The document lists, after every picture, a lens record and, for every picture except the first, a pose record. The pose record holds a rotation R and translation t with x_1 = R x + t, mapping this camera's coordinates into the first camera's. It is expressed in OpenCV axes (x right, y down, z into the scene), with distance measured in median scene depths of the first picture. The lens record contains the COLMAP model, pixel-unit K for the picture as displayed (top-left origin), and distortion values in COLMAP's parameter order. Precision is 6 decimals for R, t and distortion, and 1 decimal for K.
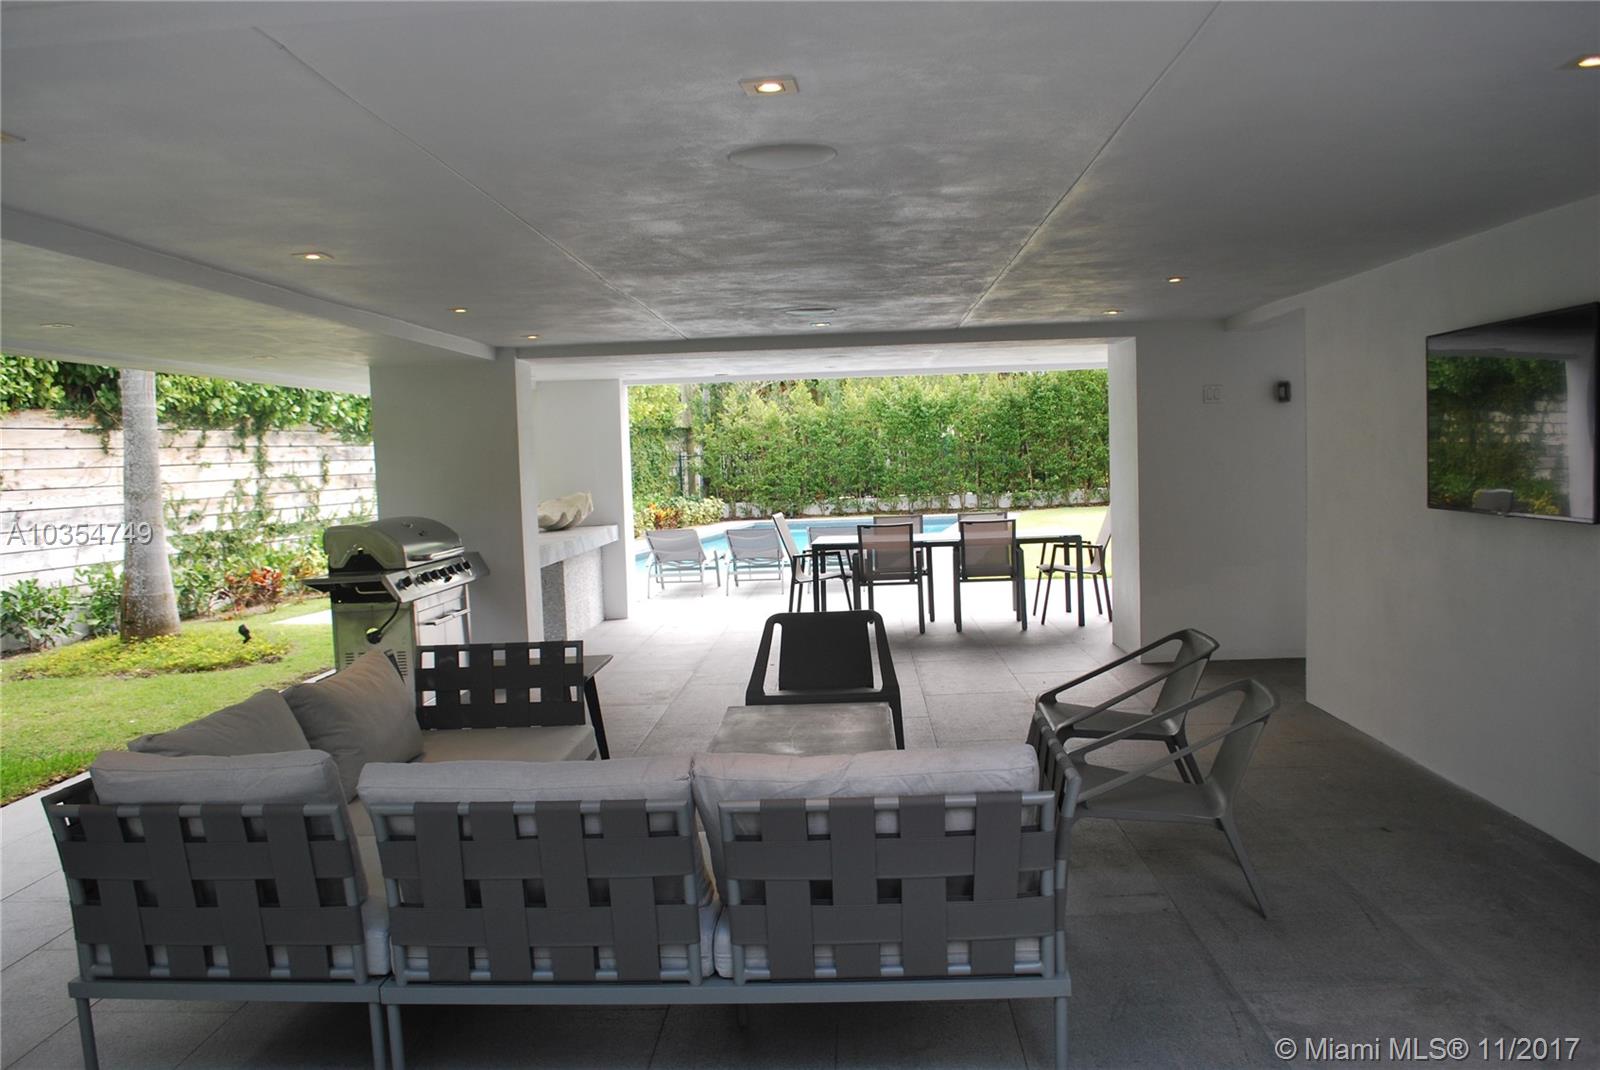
lens RADIAL K [[1241.1, 0, 800.0], [0, 1241.1, 535.0], [0, 0, 1]] dist [0.001433, 0.000134]
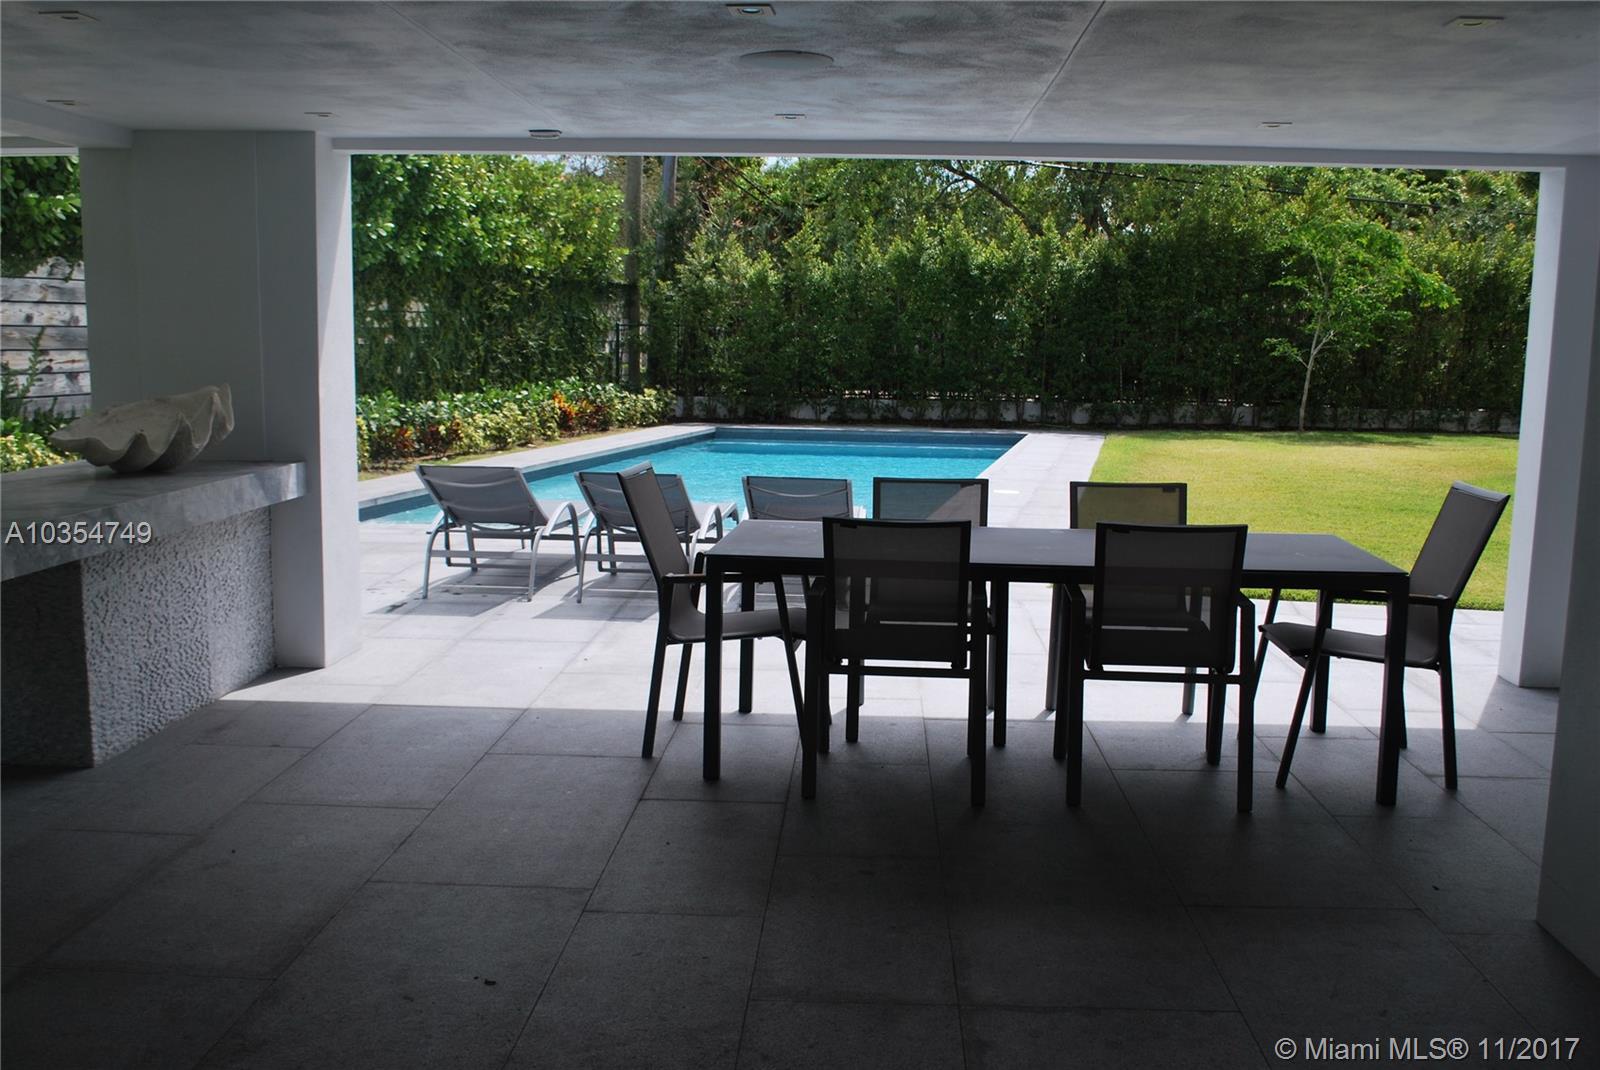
lens RADIAL K [[1511.3, 0, 800.0], [0, 1511.3, 535.0], [0, 0, 1]] dist [-0.014345, -0.008838]
pose [[0.998583, 0.053210, 0.001190, 0.013016], [-0.053166, 0.996234, 0.068493, -0.011455], [0.002459, -0.068459, 0.997651, 0.180967]]
